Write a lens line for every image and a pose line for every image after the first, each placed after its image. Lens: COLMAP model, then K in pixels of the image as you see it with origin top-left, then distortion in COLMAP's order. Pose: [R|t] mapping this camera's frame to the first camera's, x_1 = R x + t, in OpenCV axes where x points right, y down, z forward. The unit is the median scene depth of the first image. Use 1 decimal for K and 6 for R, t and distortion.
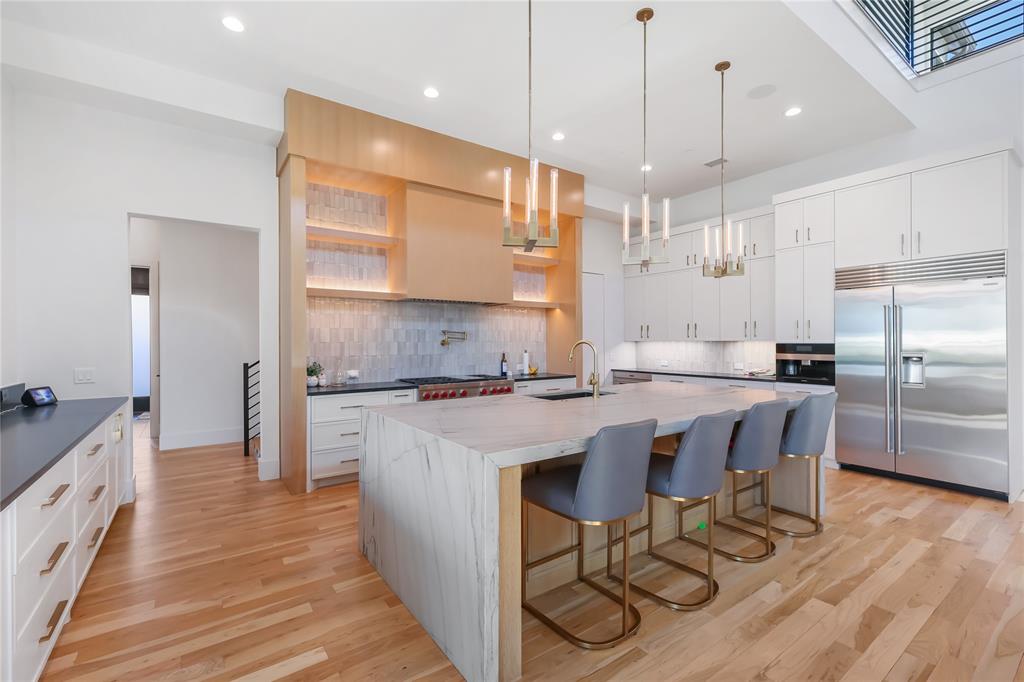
lens RADIAL K [[445.5, 0, 511.0], [0, 445.5, 340.4], [0, 0, 1]] dist [-0.001690, 0.000445]
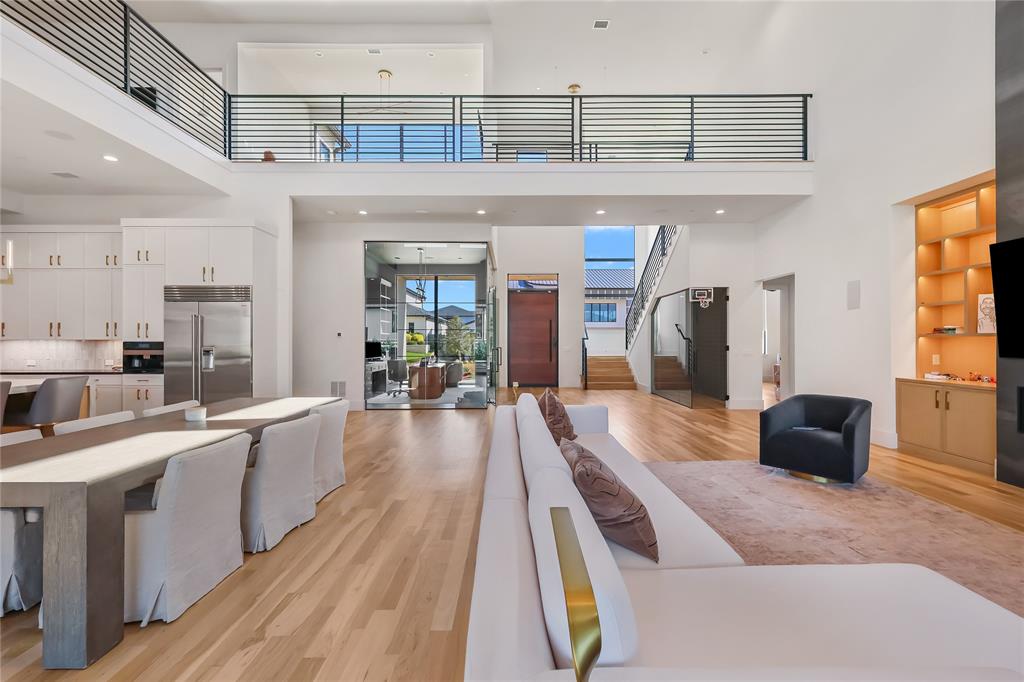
lens RADIAL K [[445.5, 0, 518.4], [0, 445.5, 341.3], [0, 0, 1]] dist [-0.001690, 0.000445]
pose [[0.575131, 0.000447, 0.818061, 0.233704], [-0.002649, 0.999996, 0.001316, 0.001035], [-0.818057, -0.002923, 0.575130, -0.588020]]
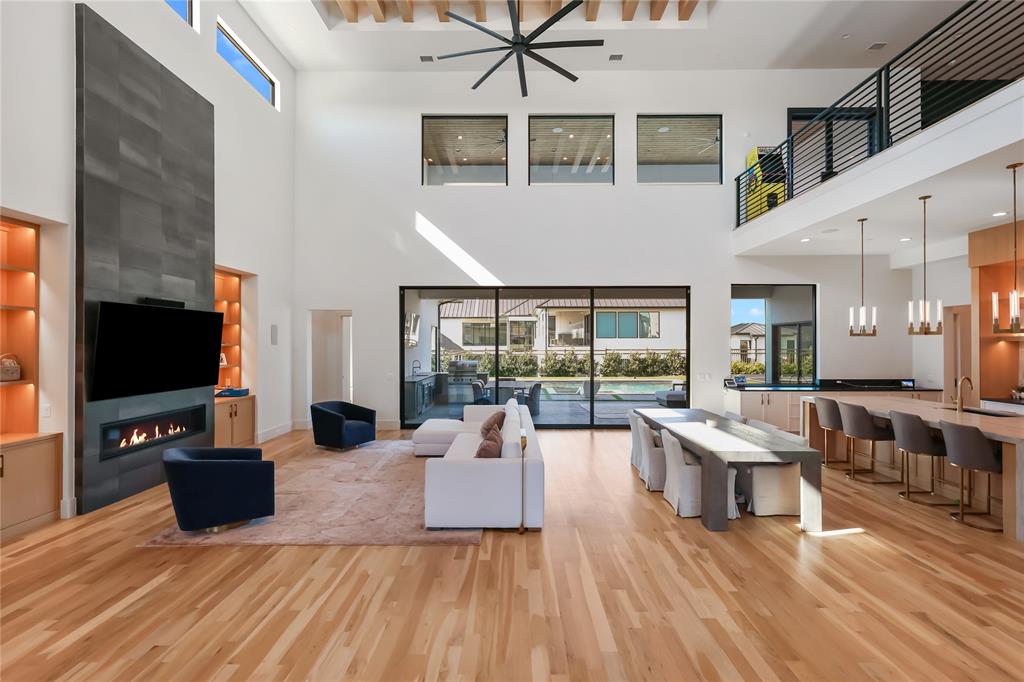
lens RADIAL K [[445.5, 0, 507.9], [0, 445.5, 341.7], [0, 0, 1]] dist [-0.001690, 0.000445]
pose [[-0.593305, 0.000598, -0.804977, 1.687224], [0.003417, 0.999993, -0.001776, -0.091004], [0.804970, -0.003805, -0.593303, 0.426026]]
